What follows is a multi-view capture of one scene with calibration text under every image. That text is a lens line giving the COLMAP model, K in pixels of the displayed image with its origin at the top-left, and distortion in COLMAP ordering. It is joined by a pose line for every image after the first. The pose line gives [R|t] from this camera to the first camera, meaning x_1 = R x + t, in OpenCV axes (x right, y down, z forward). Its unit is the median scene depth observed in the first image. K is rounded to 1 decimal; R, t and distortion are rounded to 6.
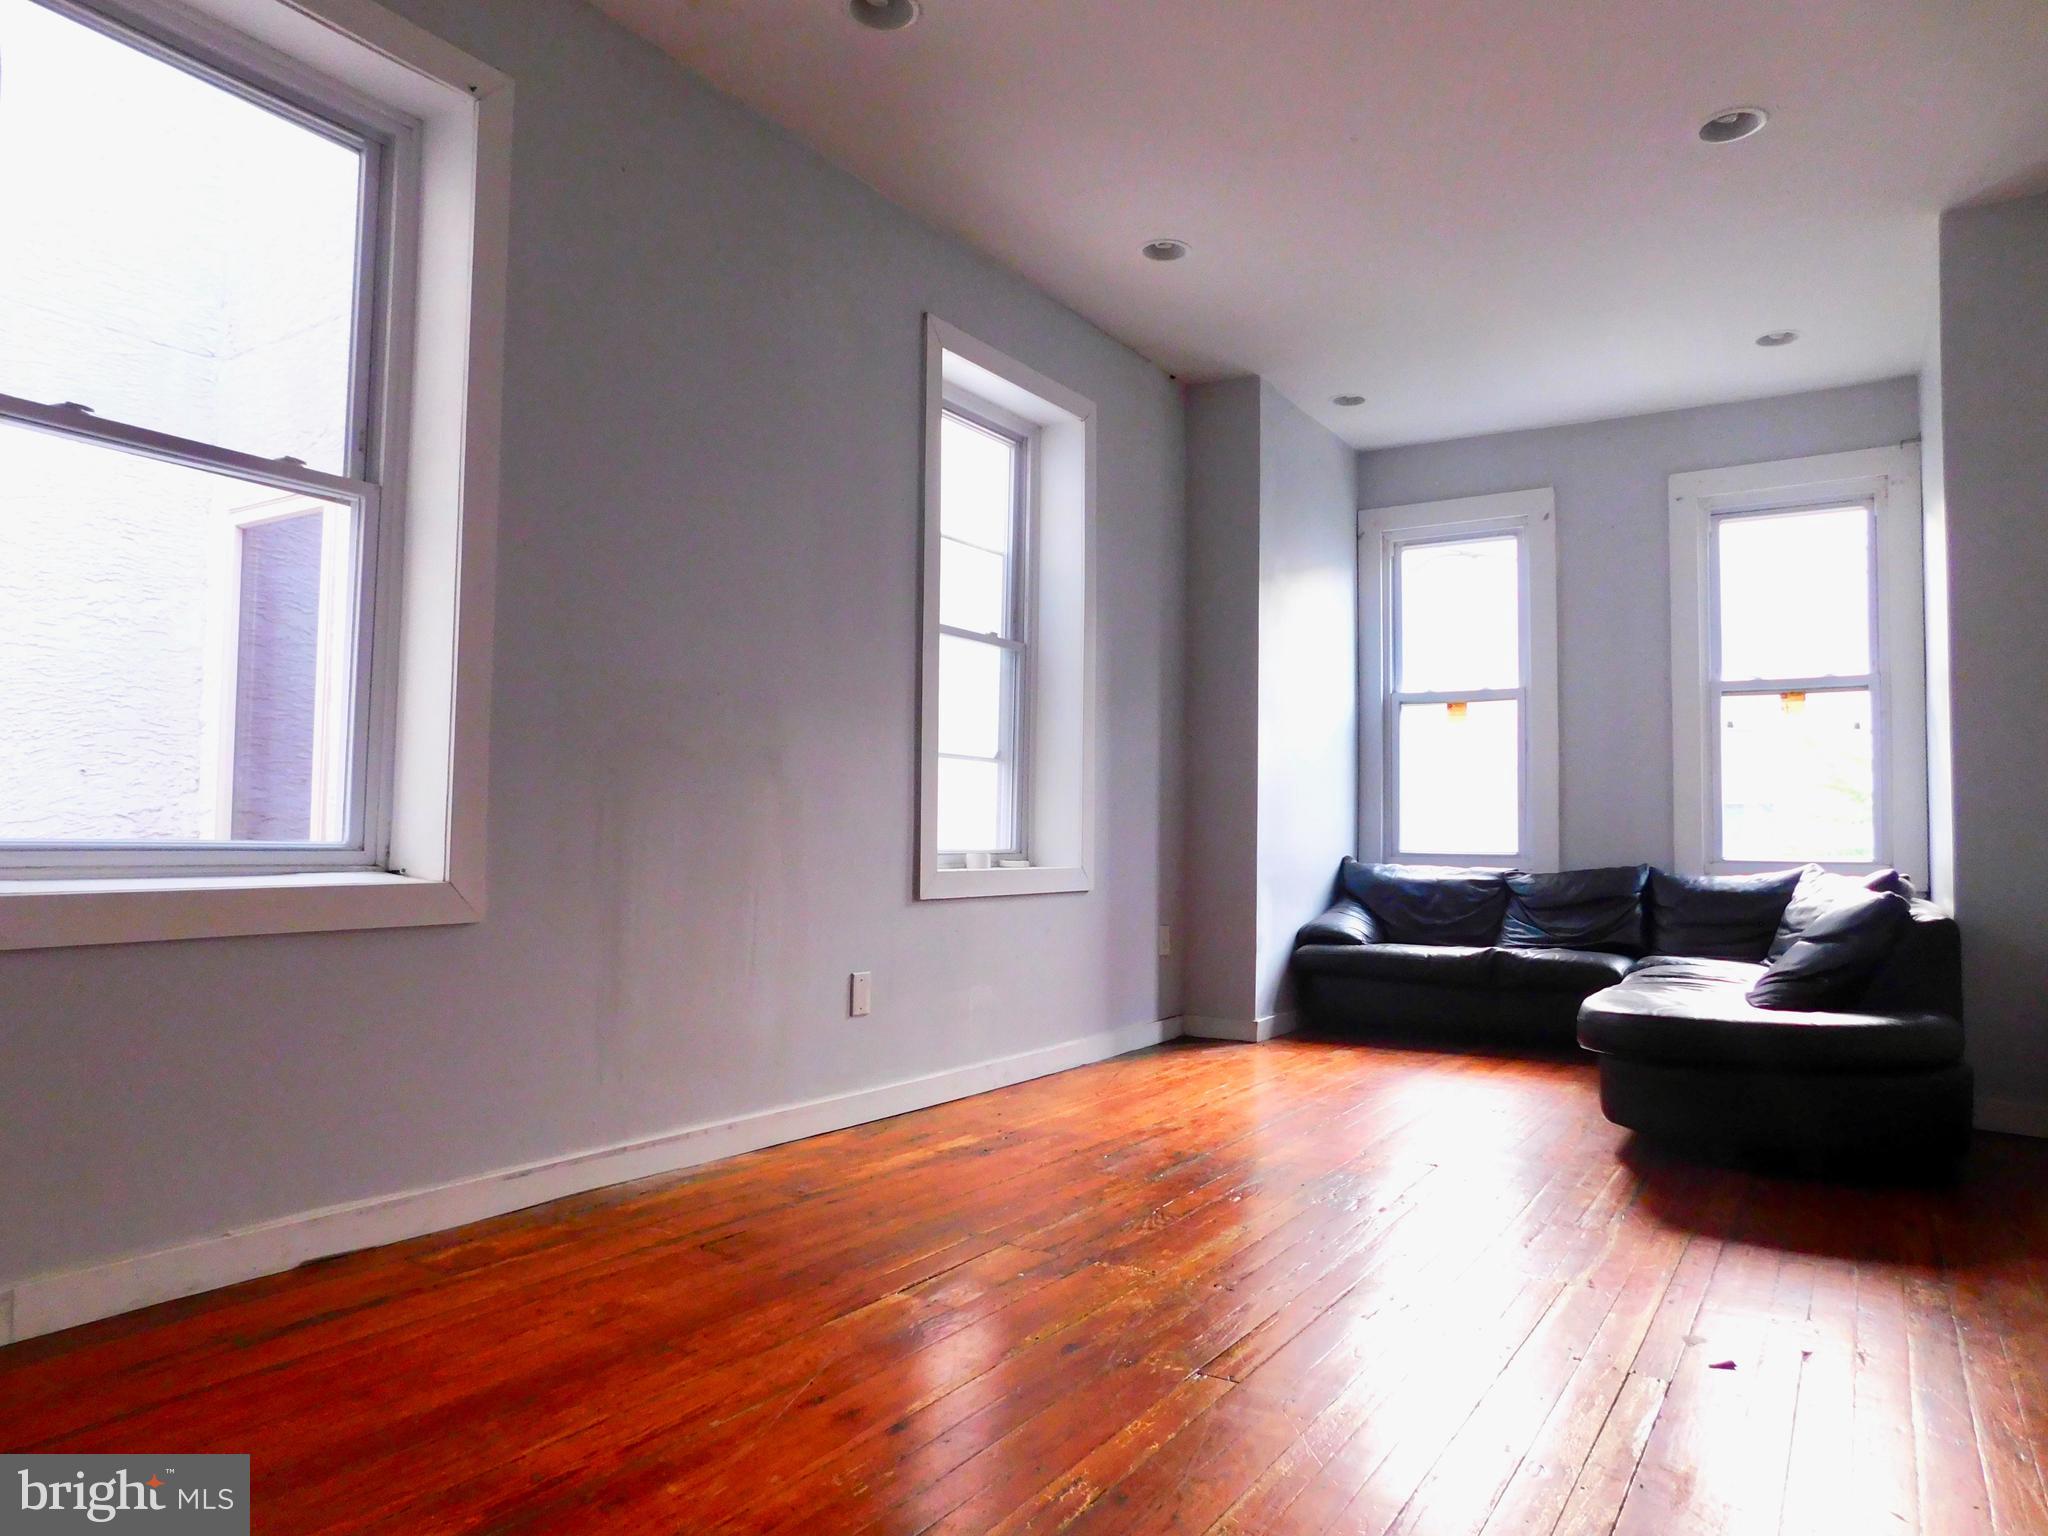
lens RADIAL K [[1362.0, 0, 1024.0], [0, 1362.0, 768.0], [0, 0, 1]] dist [-0.075519, 0.068004]
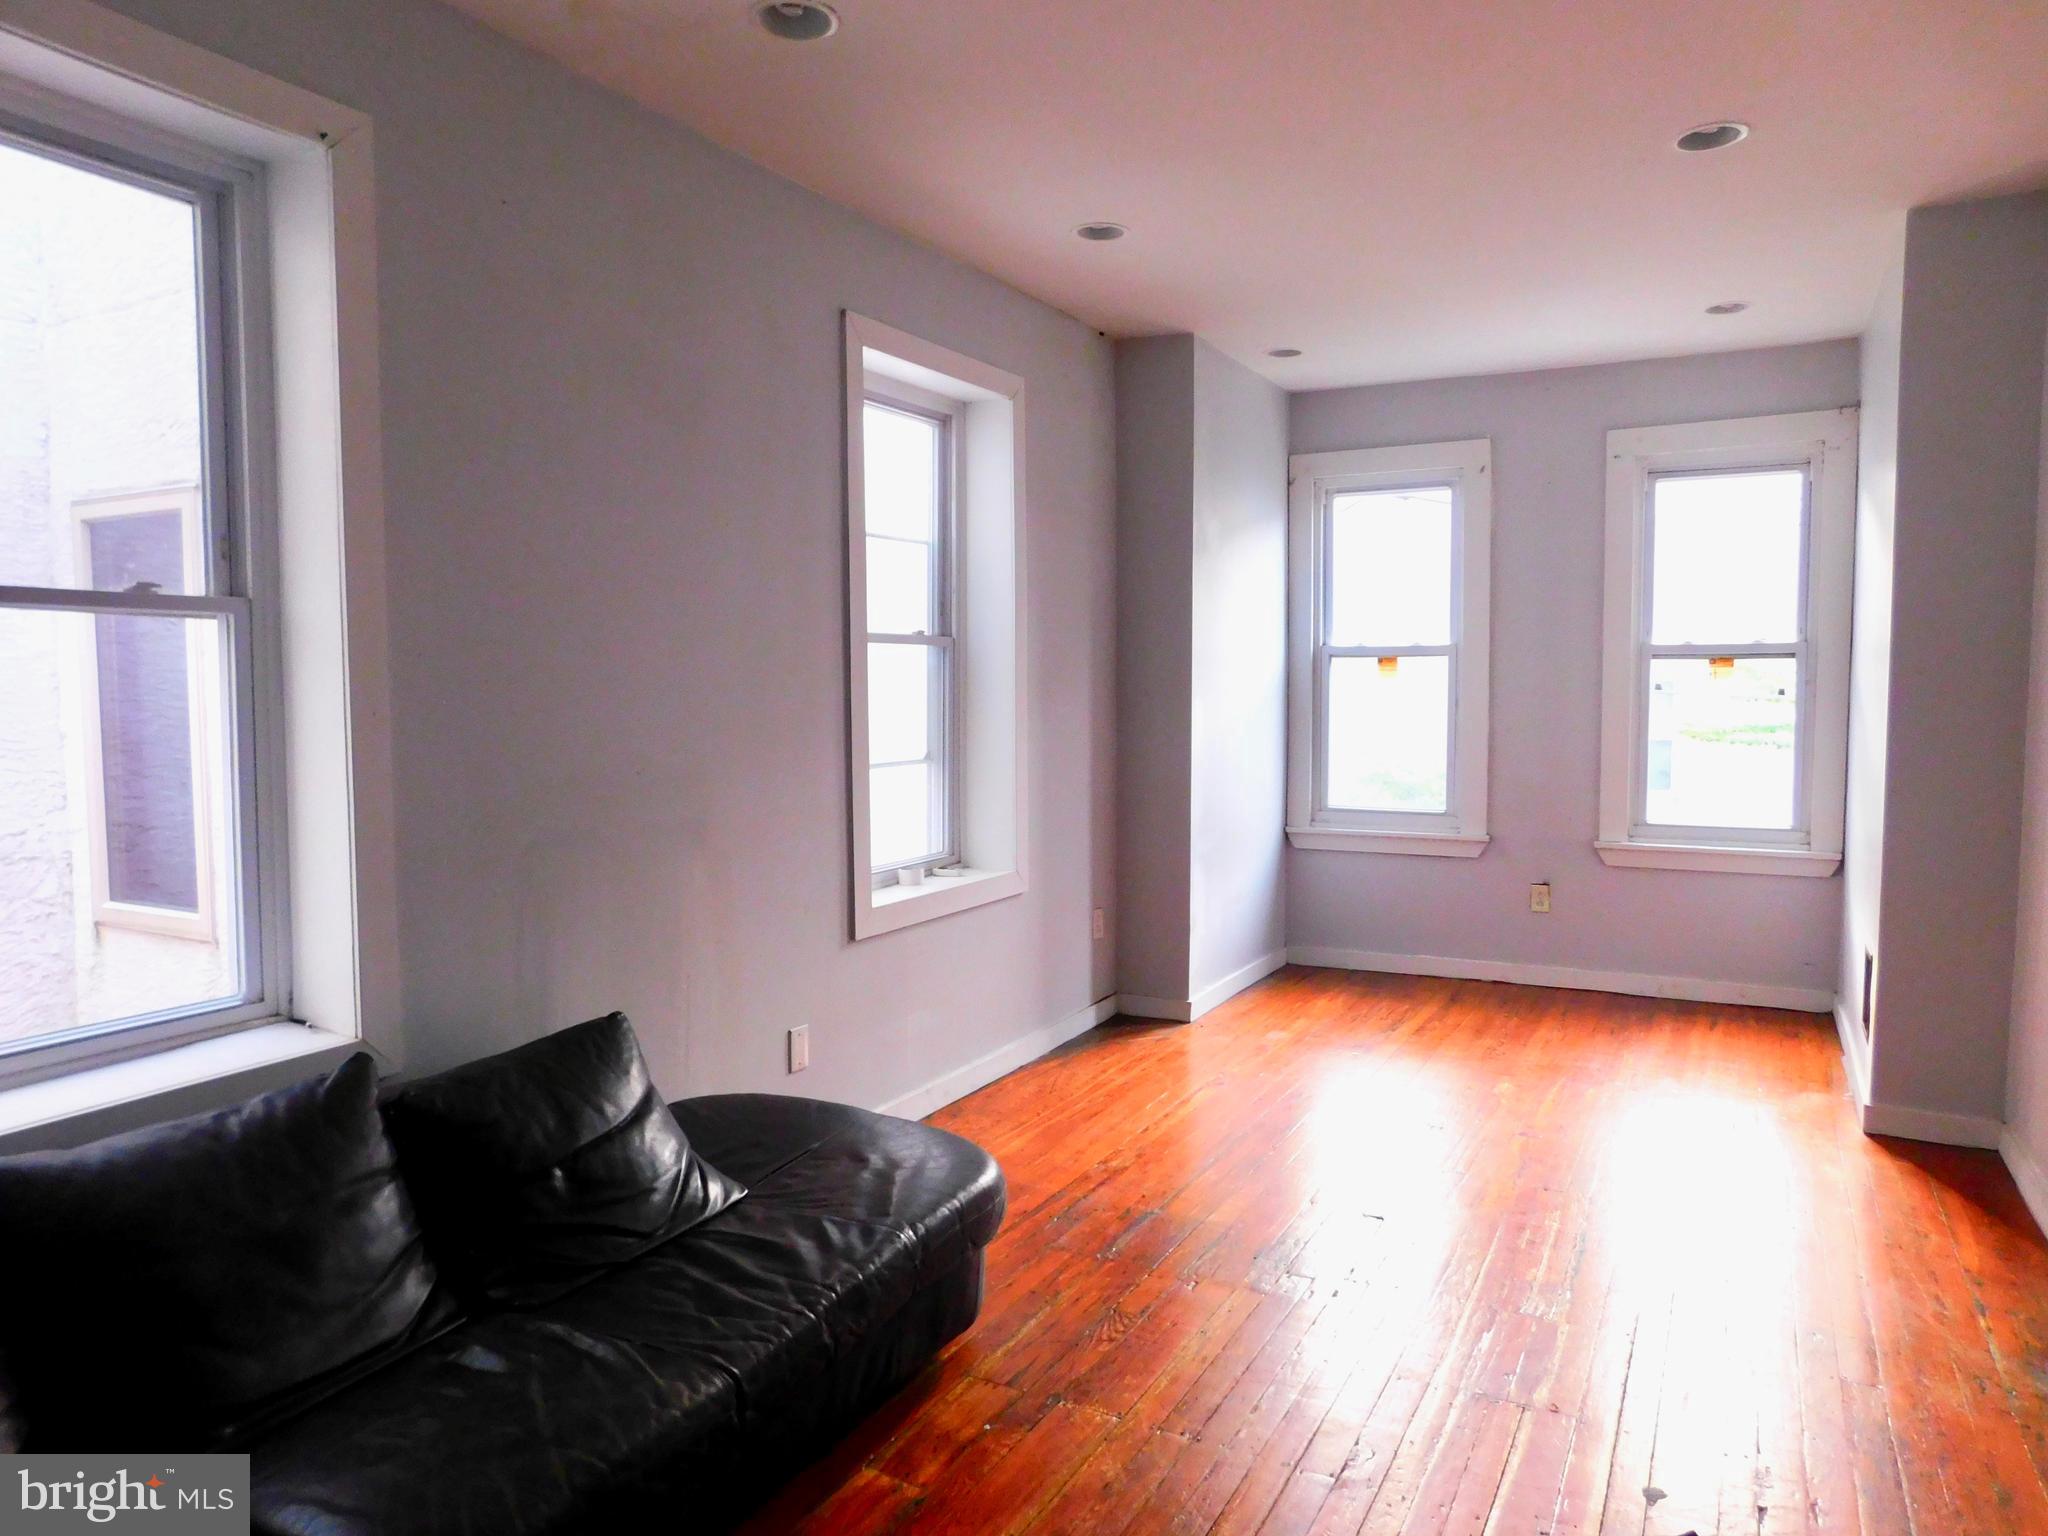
lens RADIAL K [[1362.0, 0, 1024.0], [0, 1362.0, 768.0], [0, 0, 1]] dist [-0.075519, 0.068004]
pose [[0.997511, -0.020511, 0.067464, -0.015920], [0.012536, 0.993104, 0.116568, -0.110487], [-0.069390, -0.115432, 0.990889, 0.038906]]
